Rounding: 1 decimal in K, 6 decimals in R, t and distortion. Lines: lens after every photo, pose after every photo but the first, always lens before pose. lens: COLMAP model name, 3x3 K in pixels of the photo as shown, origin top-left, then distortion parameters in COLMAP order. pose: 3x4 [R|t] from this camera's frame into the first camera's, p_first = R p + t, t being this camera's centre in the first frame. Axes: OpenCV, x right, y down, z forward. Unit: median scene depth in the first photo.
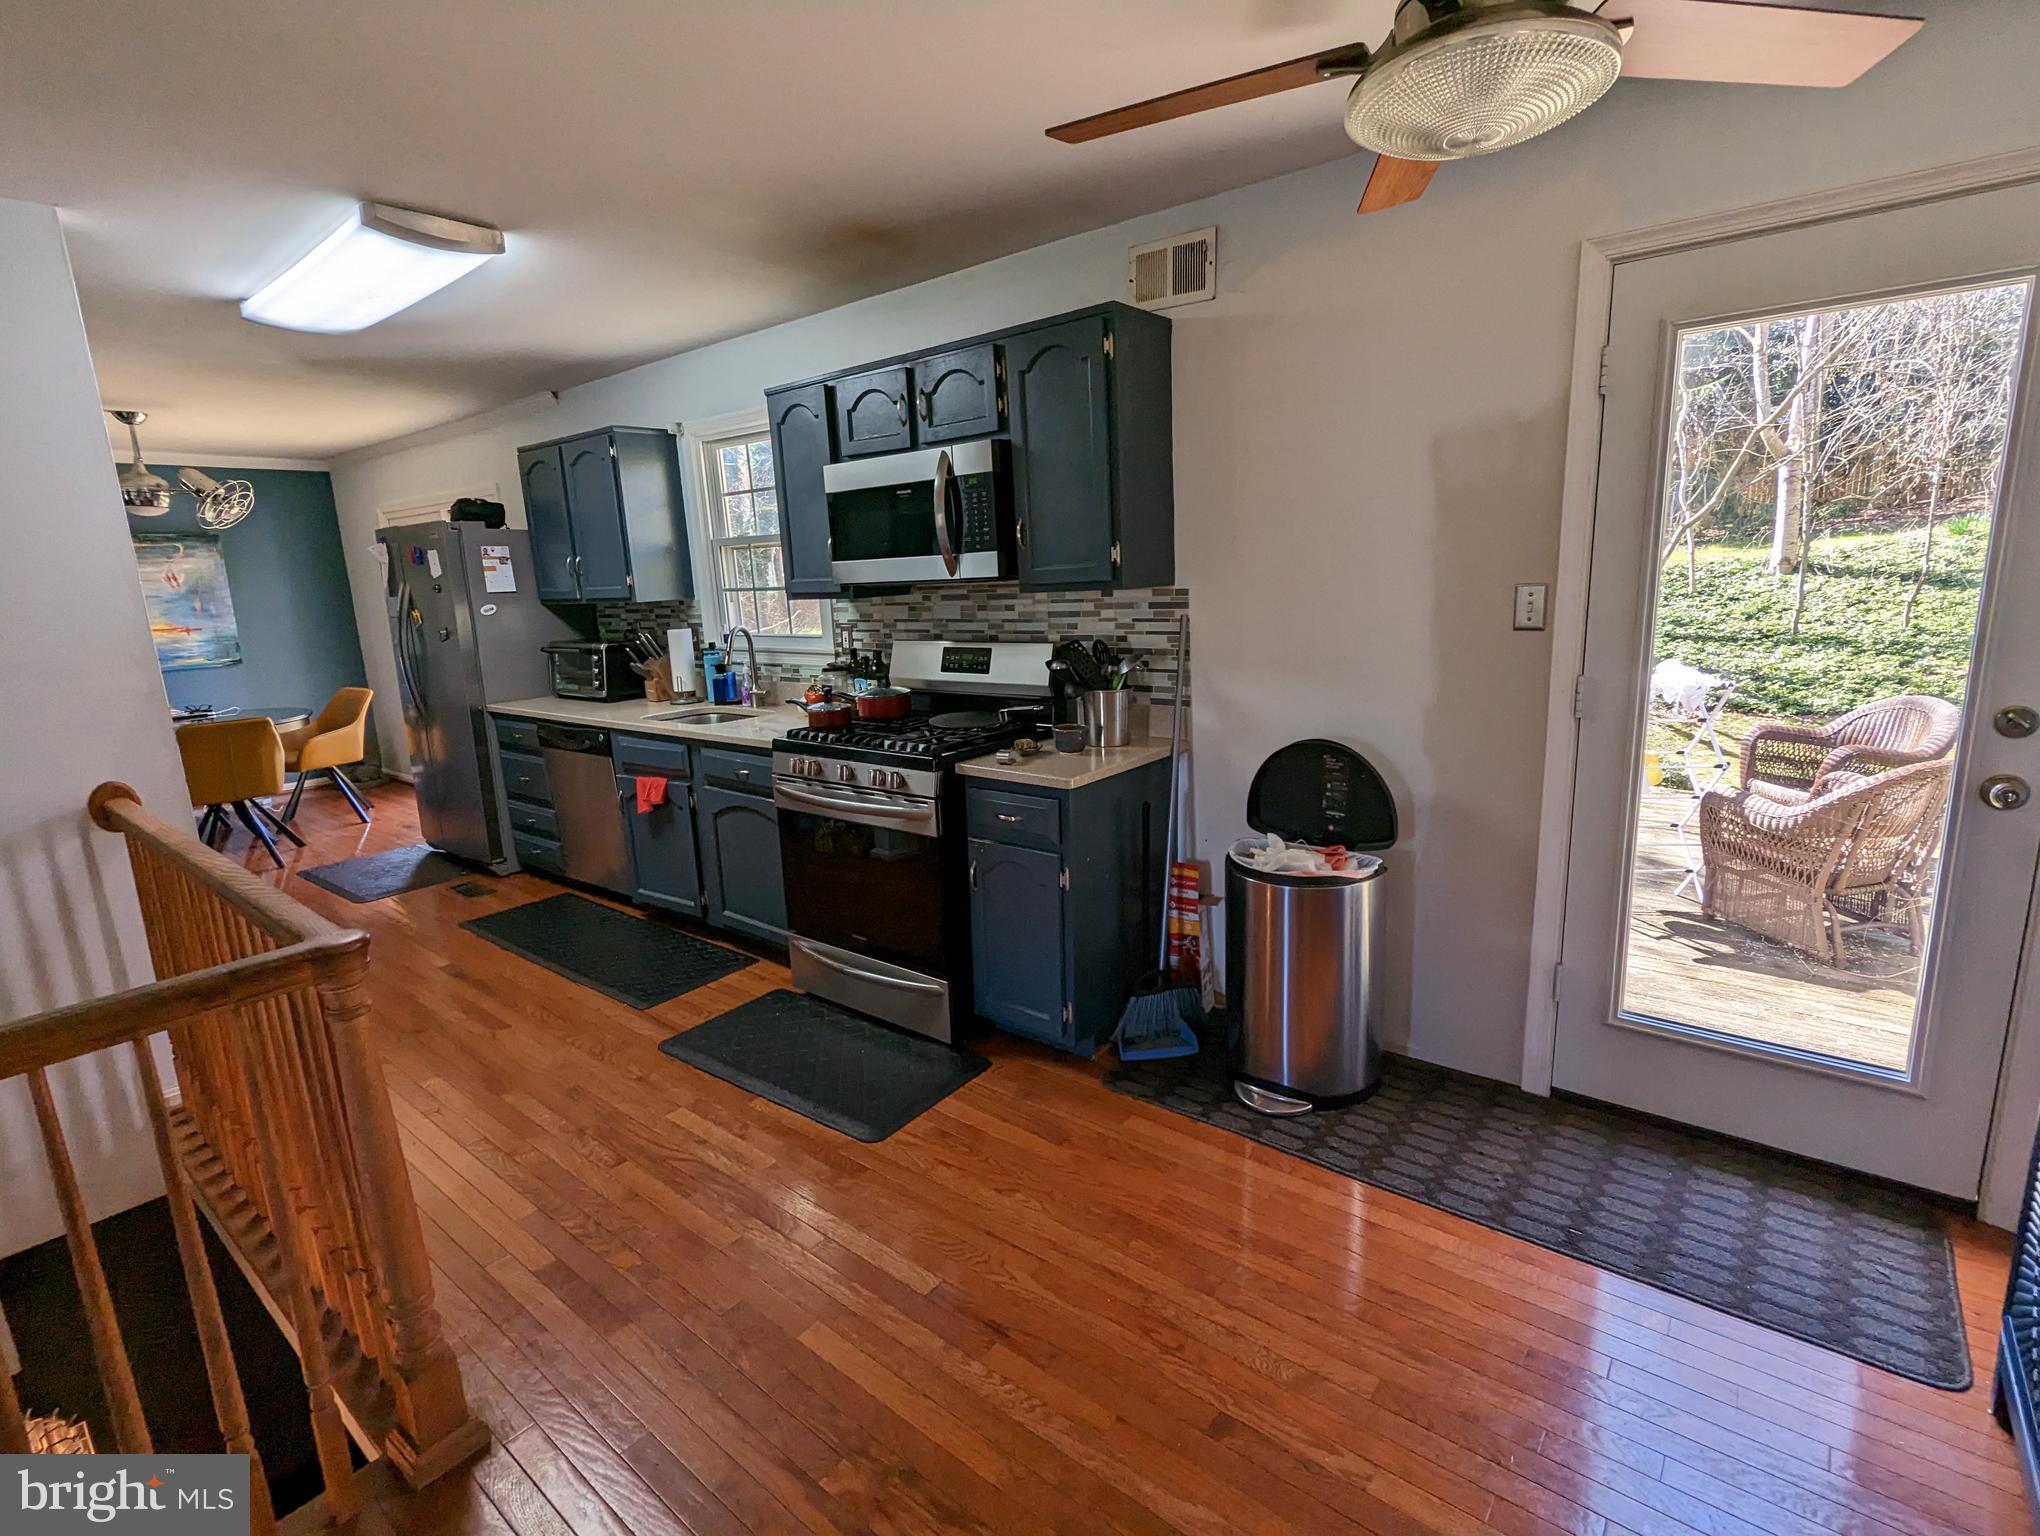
lens RADIAL K [[967.2, 0, 1022.2], [0, 967.2, 765.1], [0, 0, 1]] dist [-0.000049, 0.000646]
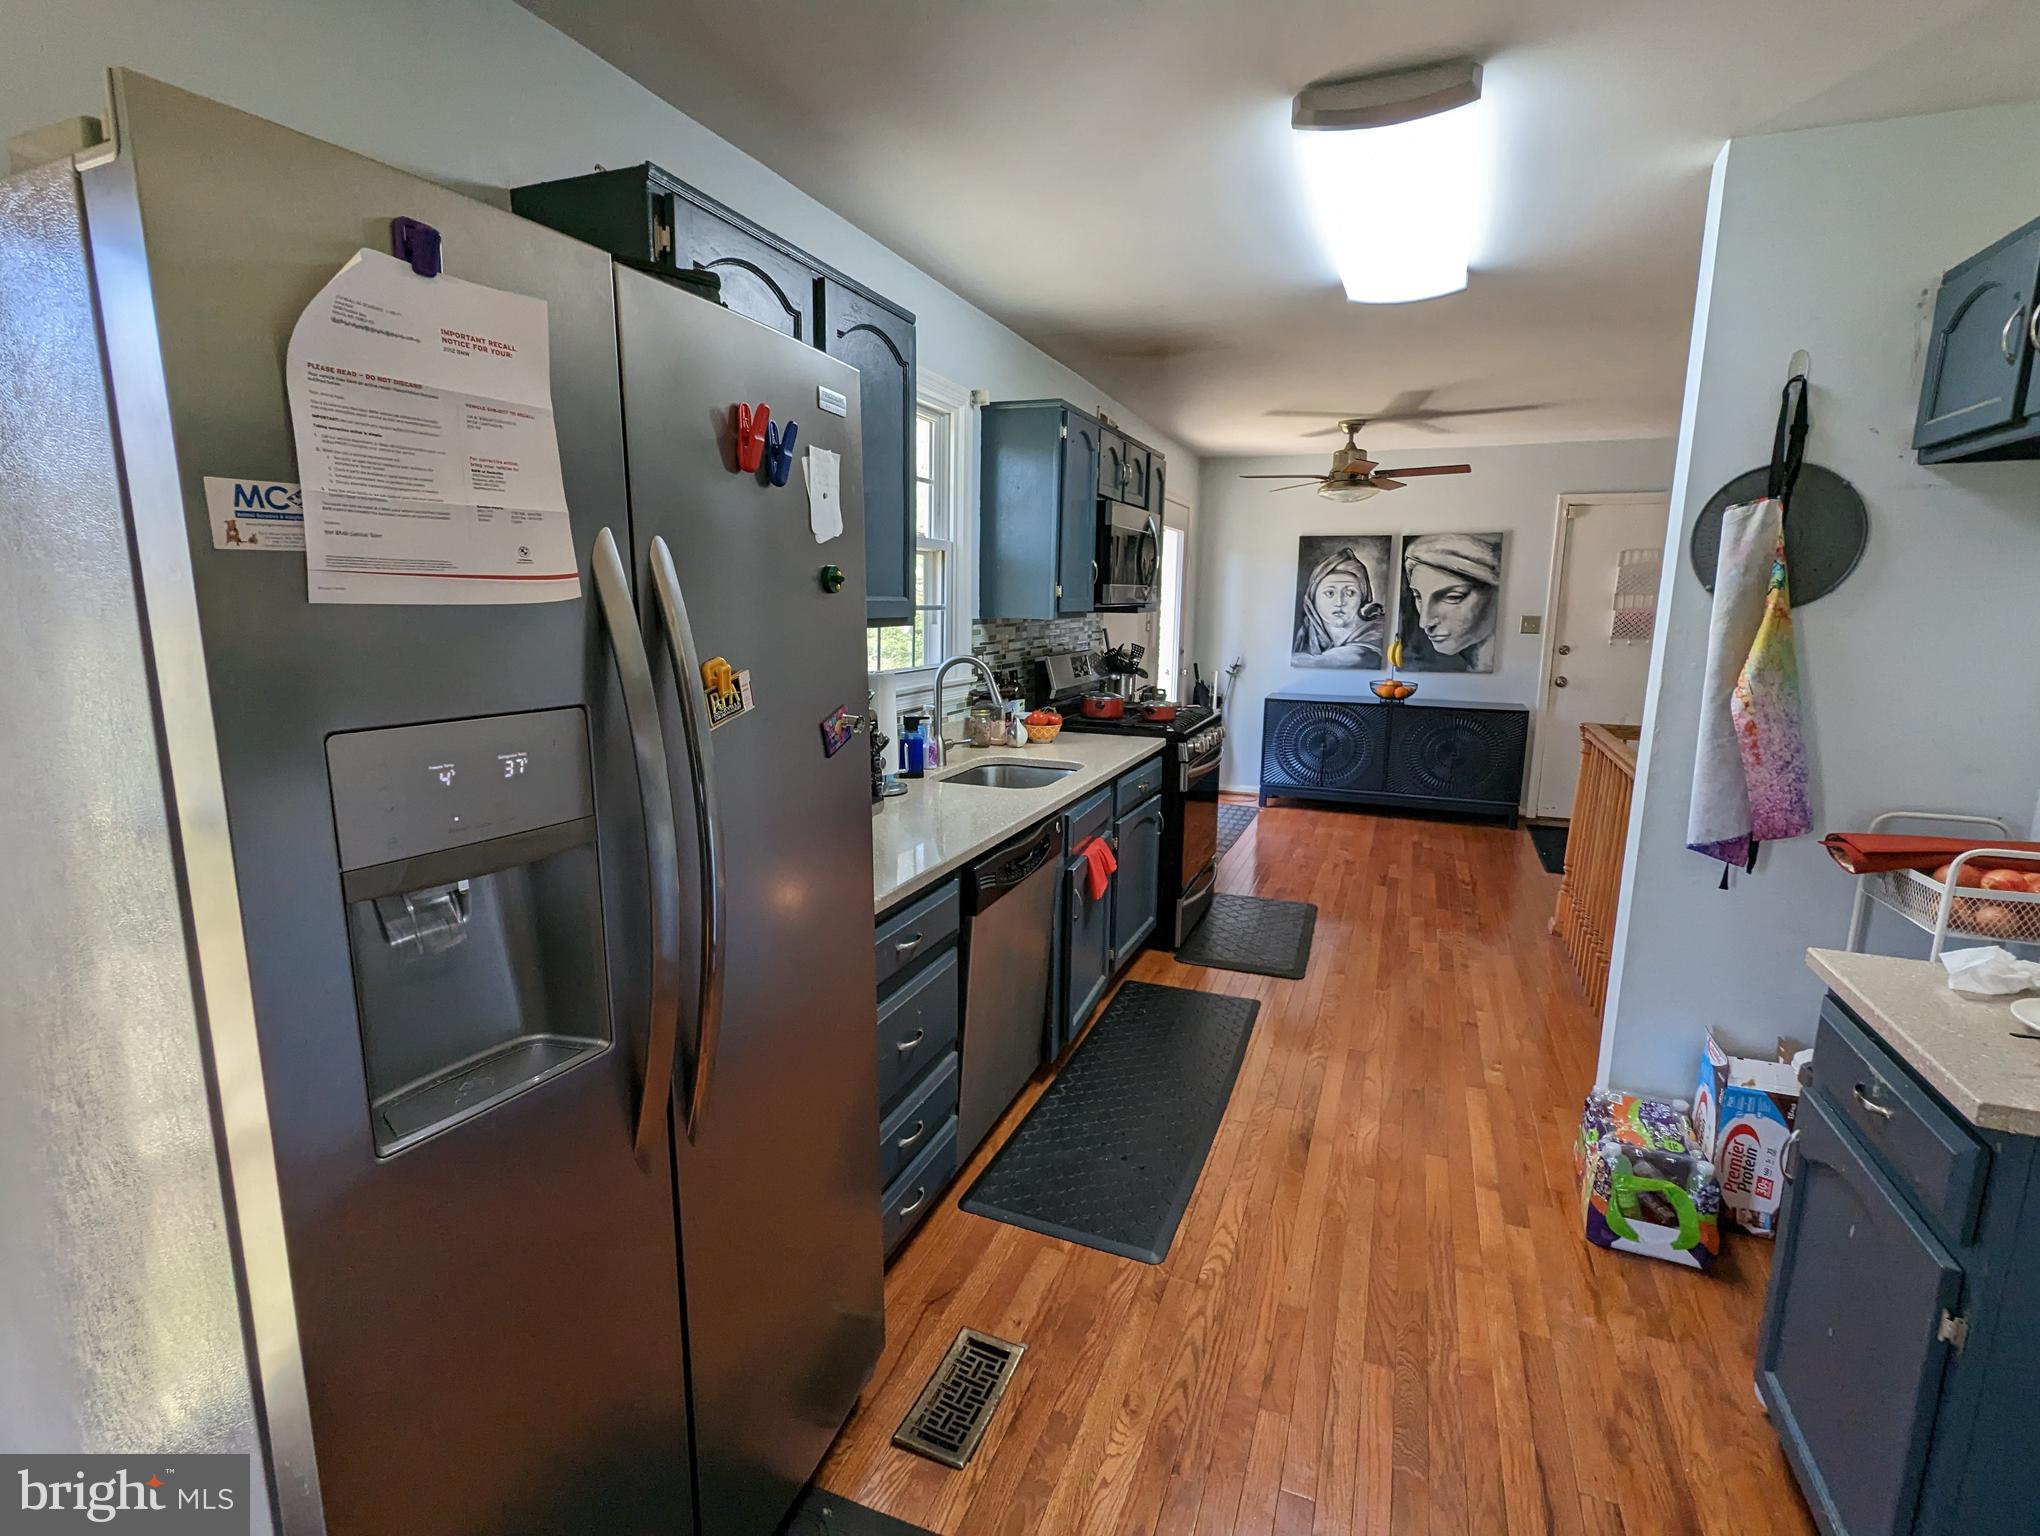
lens RADIAL K [[967.2, 0, 1022.2], [0, 967.2, 765.1], [0, 0, 1]] dist [-0.000049, 0.000646]
pose [[-0.292768, -0.128359, 0.947529, -1.322094], [0.189972, 0.963386, 0.189205, -0.251189], [-0.937122, 0.235397, -0.257664, 1.504424]]
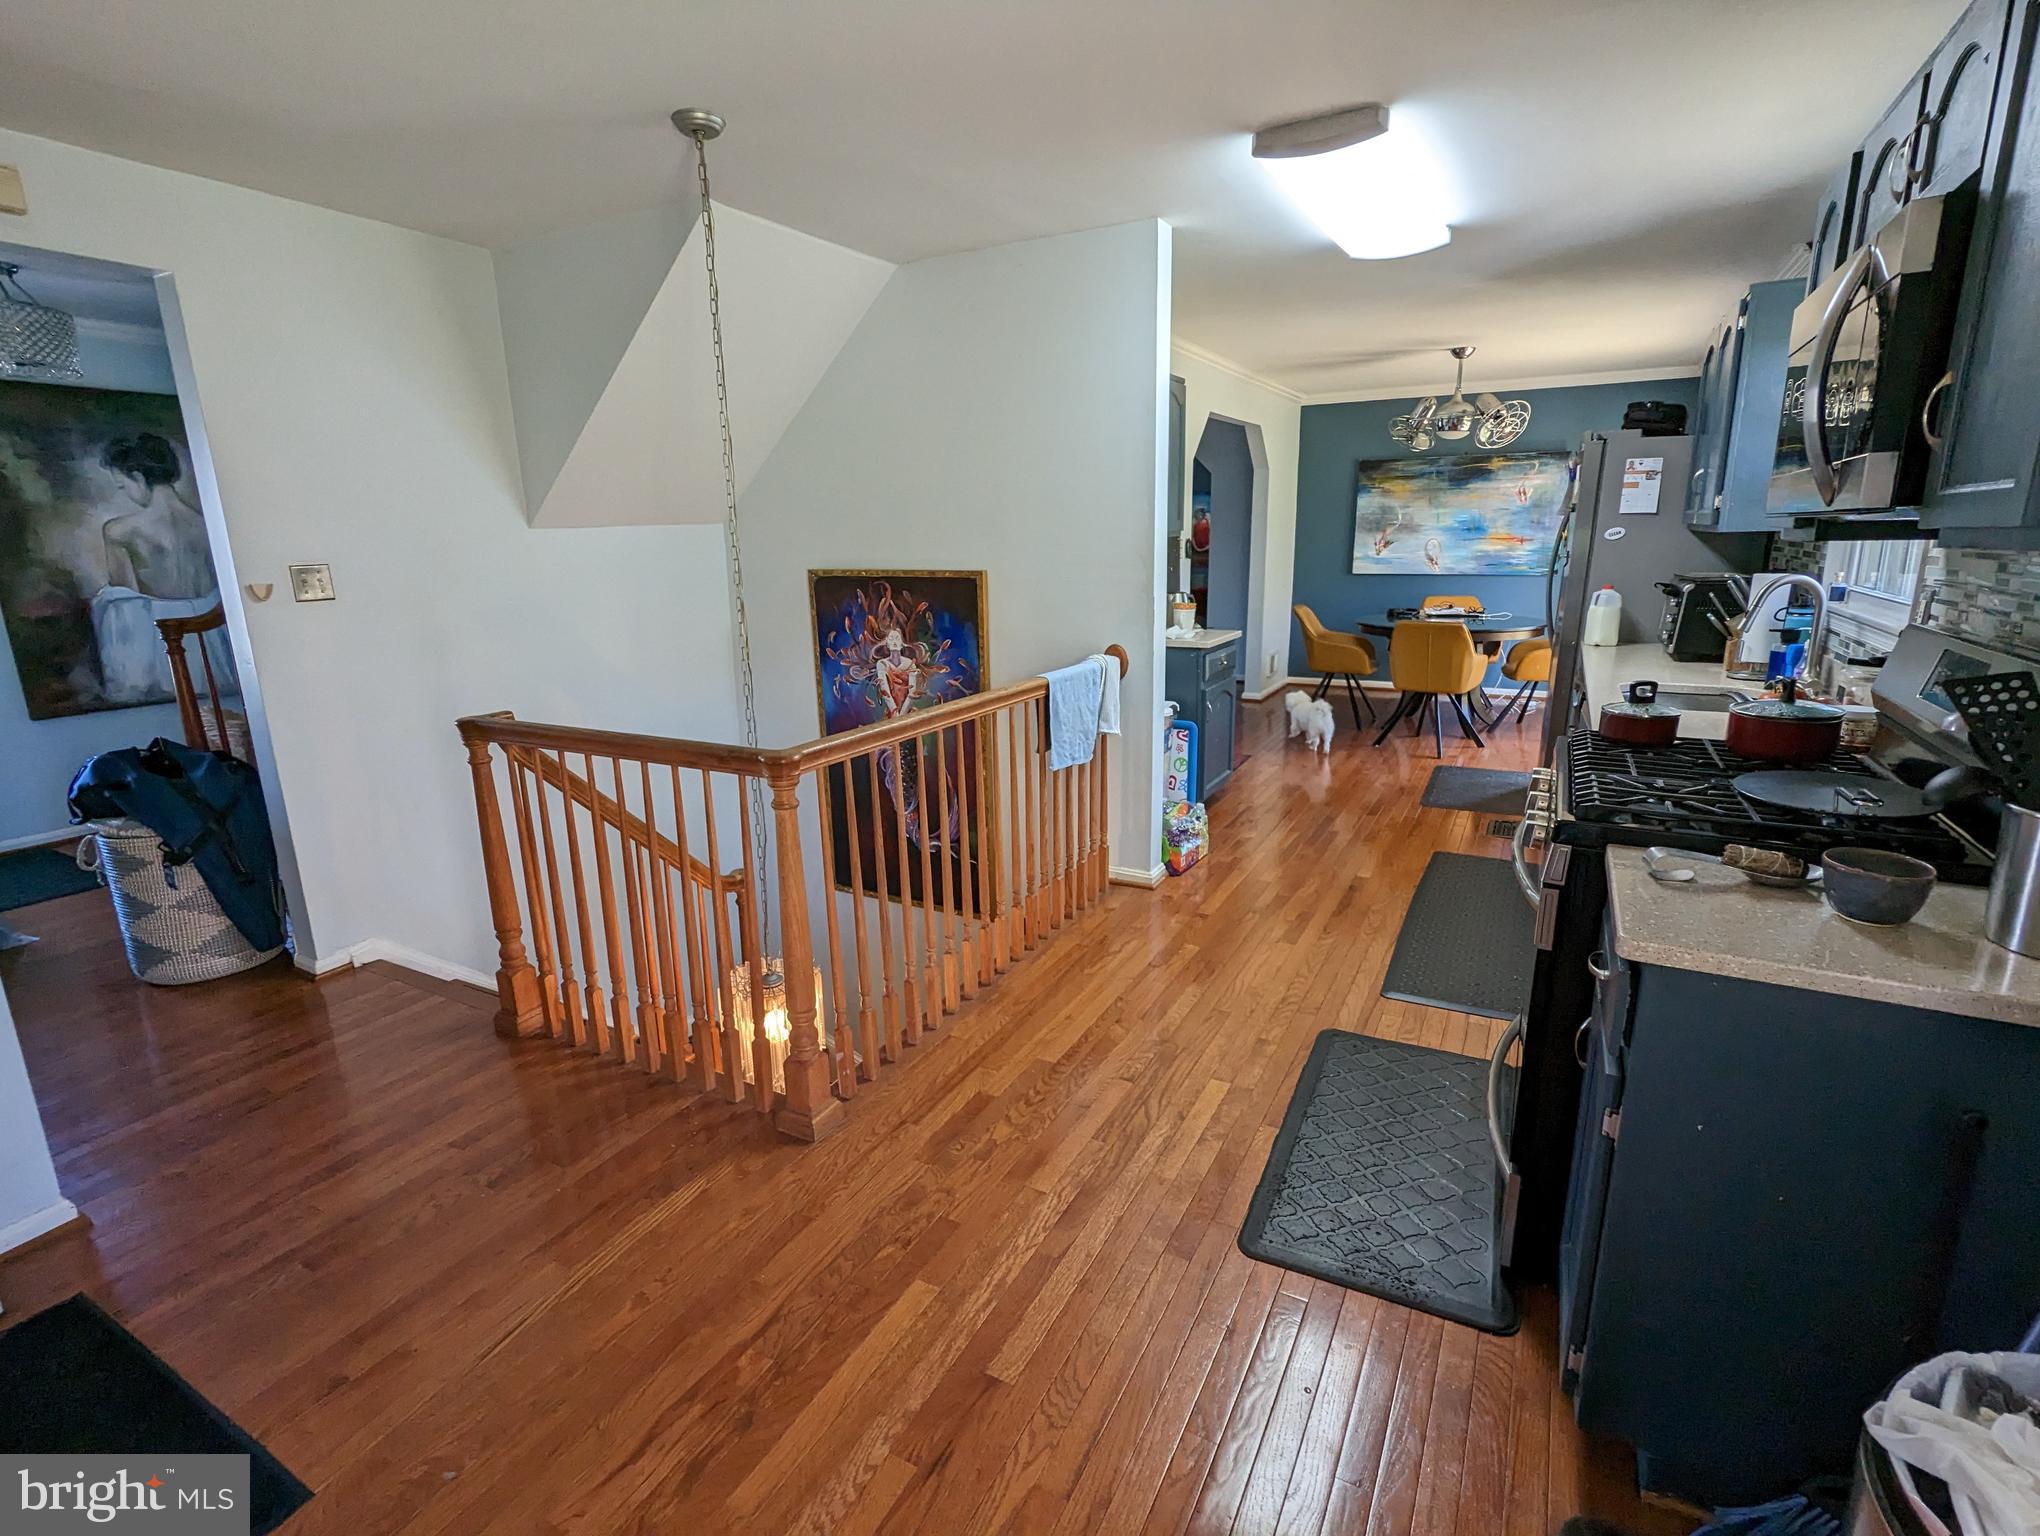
lens RADIAL K [[967.2, 0, 1022.2], [0, 967.2, 765.1], [0, 0, 1]] dist [-0.000049, 0.000646]
pose [[0.177604, 0.269558, -0.946464, 0.345172], [-0.185341, 0.953706, 0.236842, -0.101785], [0.966491, 0.133354, 0.219343, 0.474270]]
